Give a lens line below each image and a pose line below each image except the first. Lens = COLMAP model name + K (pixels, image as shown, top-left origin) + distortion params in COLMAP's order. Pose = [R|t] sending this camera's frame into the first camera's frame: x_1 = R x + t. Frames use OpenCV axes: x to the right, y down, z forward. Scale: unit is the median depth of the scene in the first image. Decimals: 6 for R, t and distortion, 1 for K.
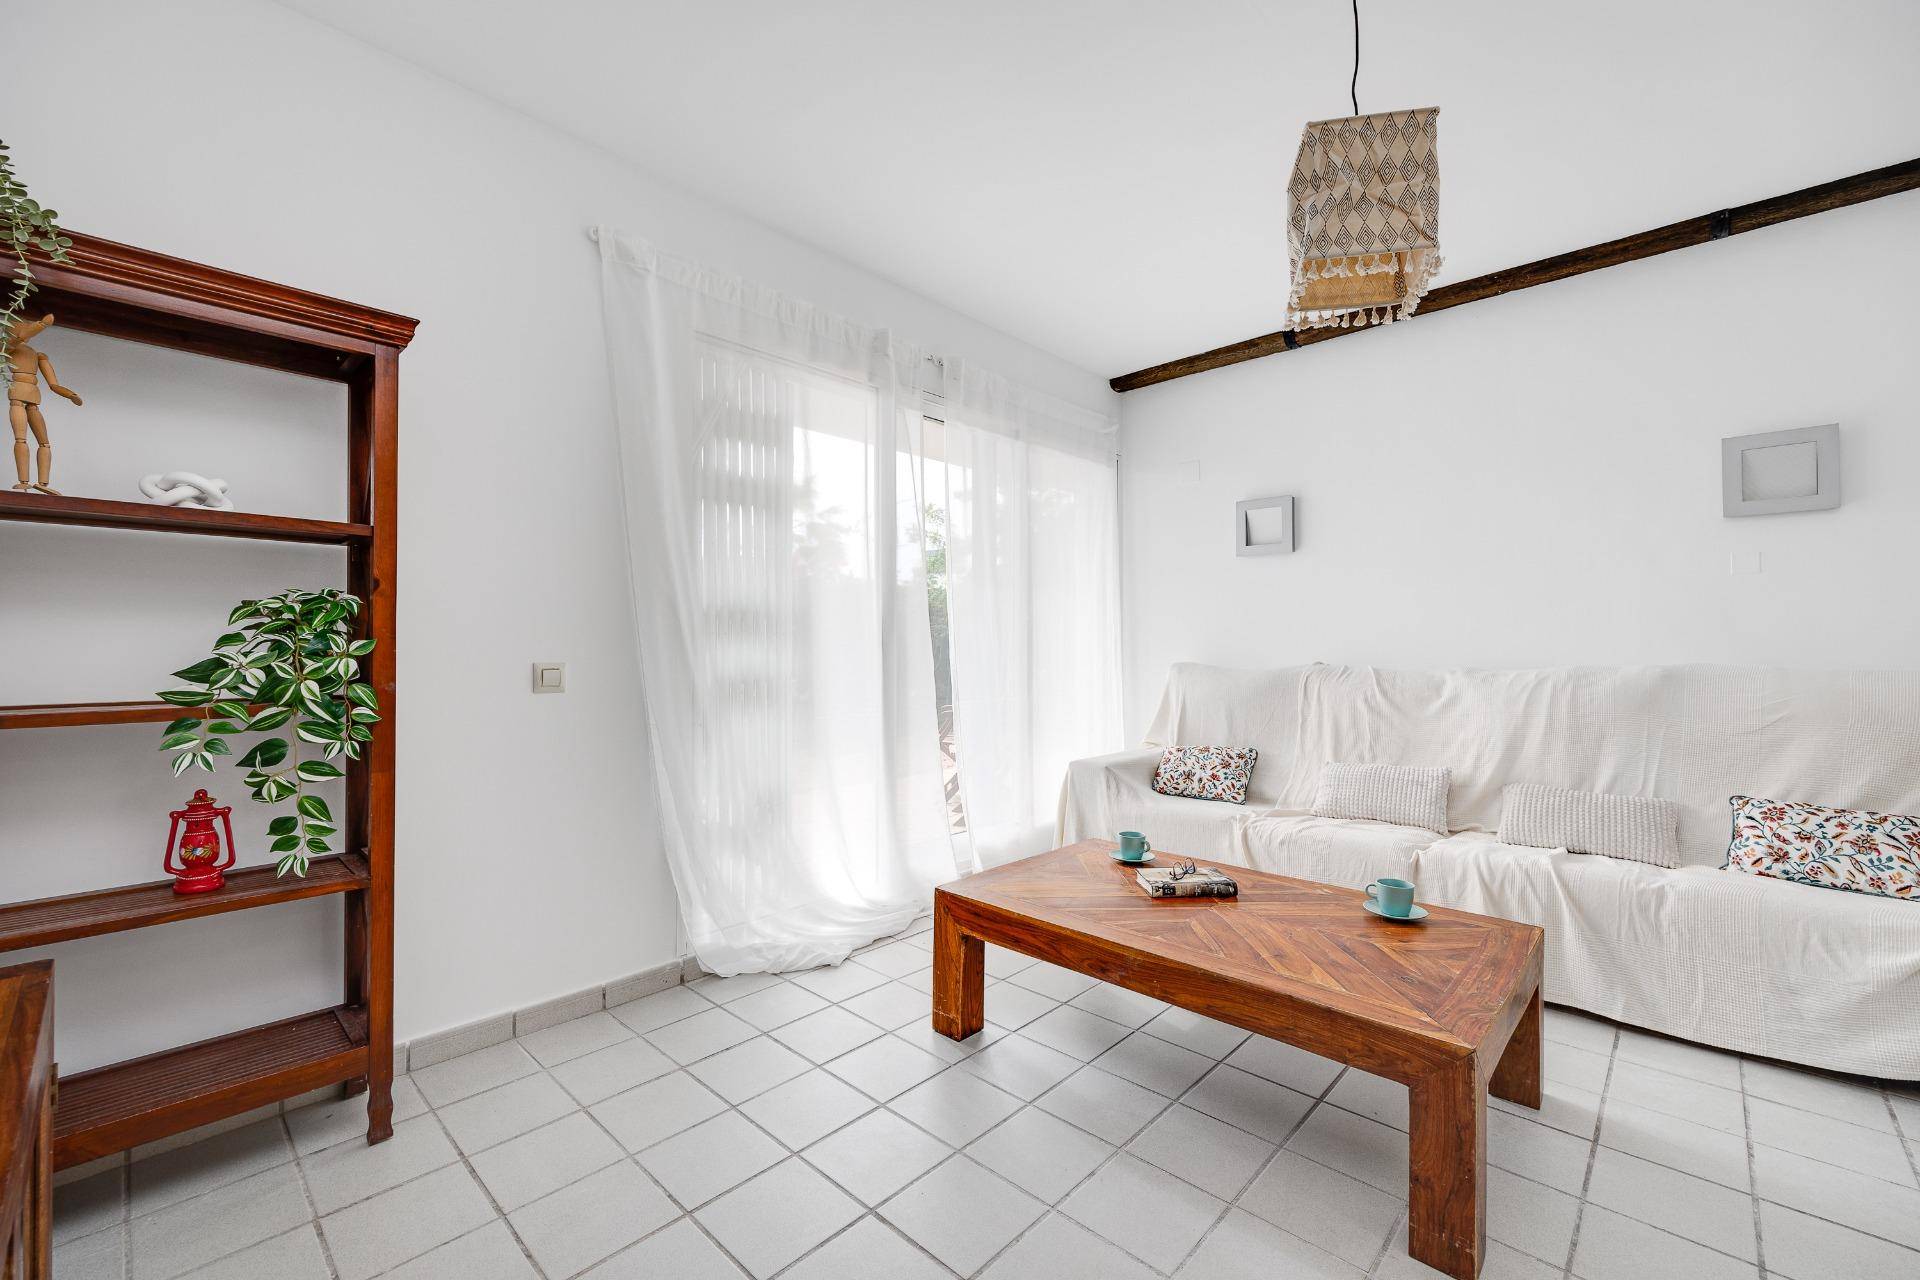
lens RADIAL K [[787.9, 0, 954.7], [0, 787.9, 647.9], [0, 0, 1]] dist [-0.001884, -0.000181]
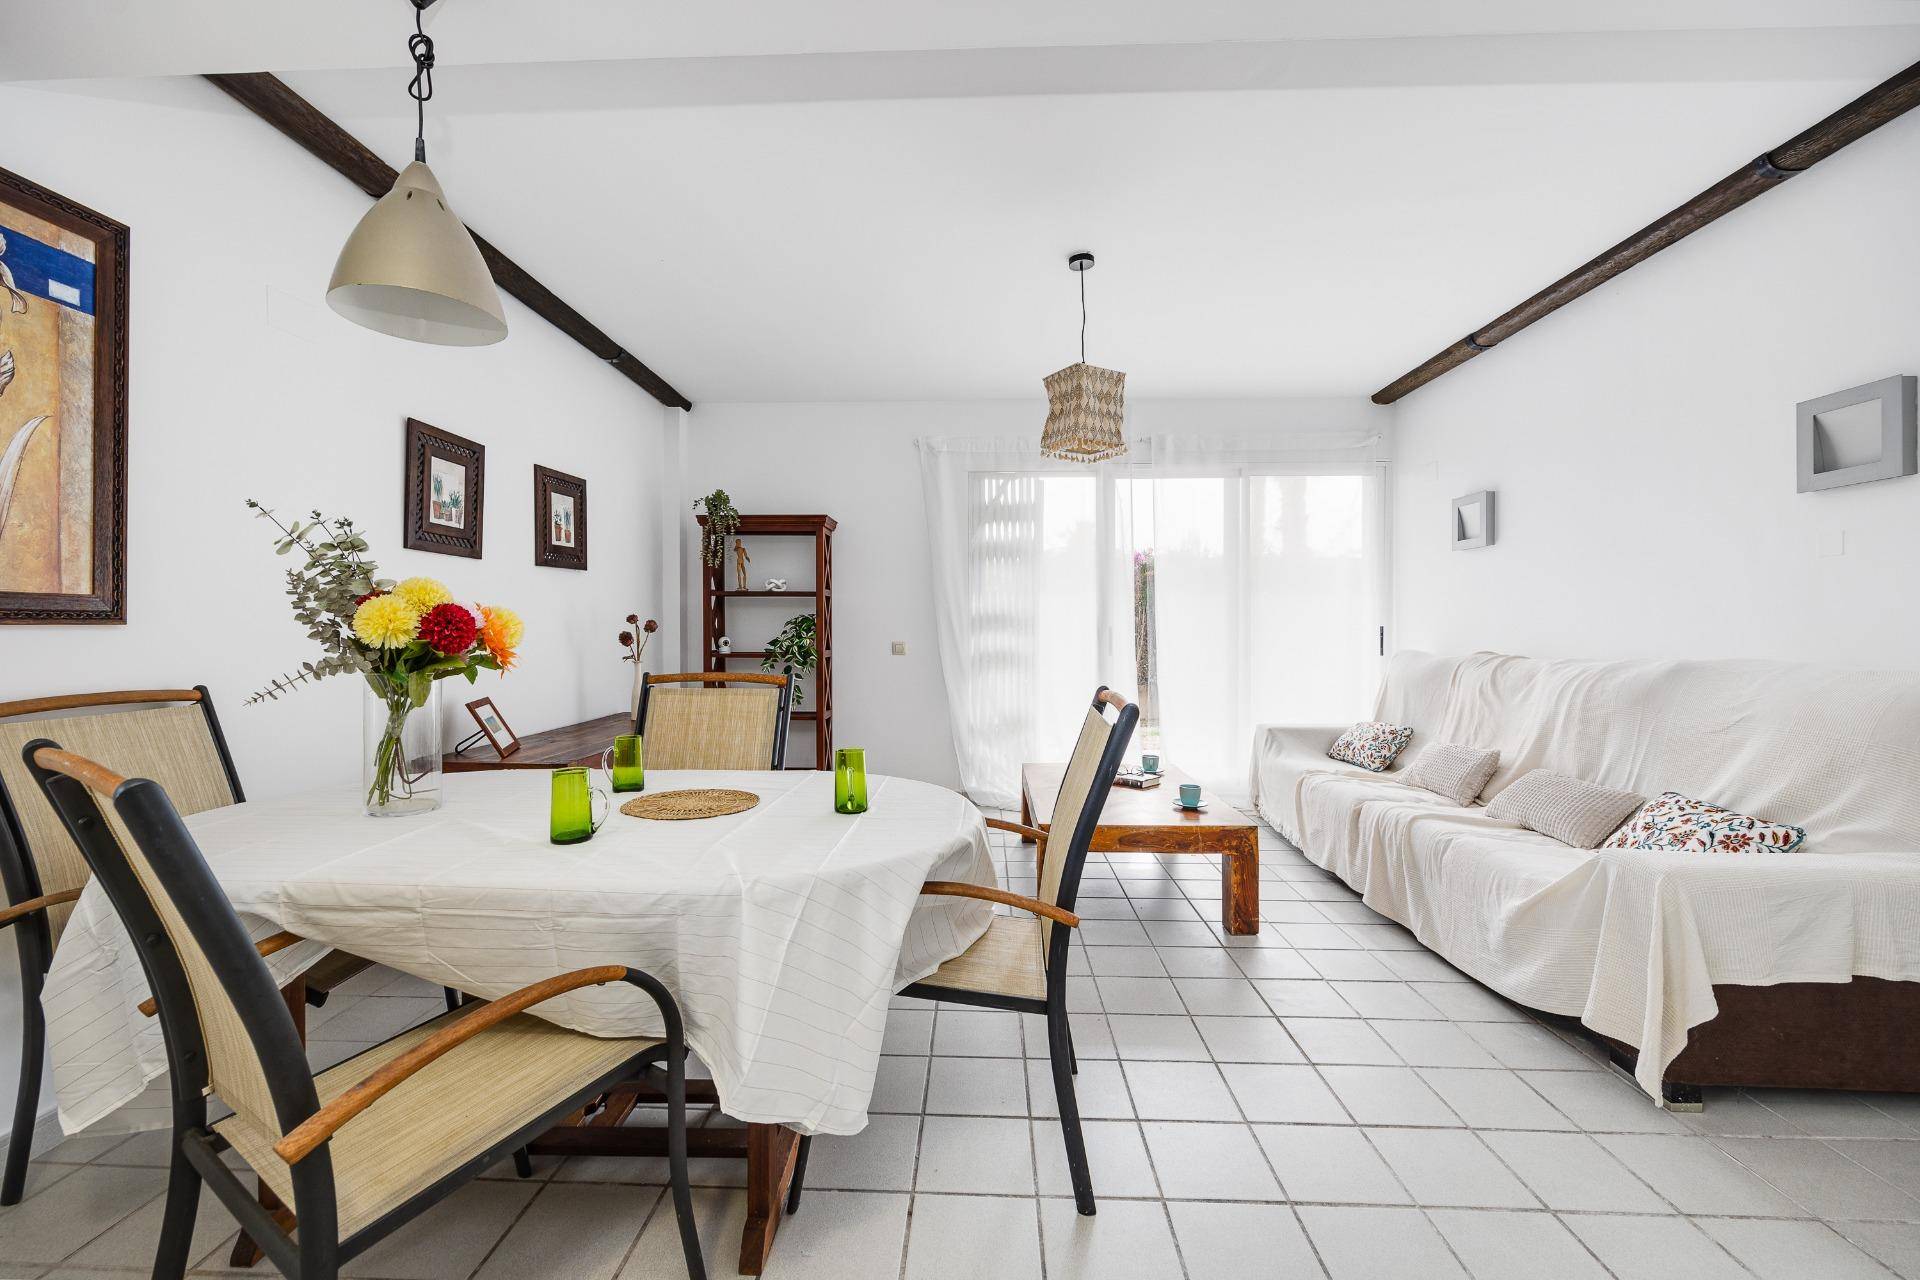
lens RADIAL K [[787.9, 0, 954.7], [0, 787.9, 647.9], [0, 0, 1]] dist [-0.001884, -0.000181]
pose [[0.656809, 0.017600, -0.753851, 1.101658], [-0.002104, 0.999766, 0.021508, -0.010851], [0.754054, -0.012541, 0.656693, -0.305922]]
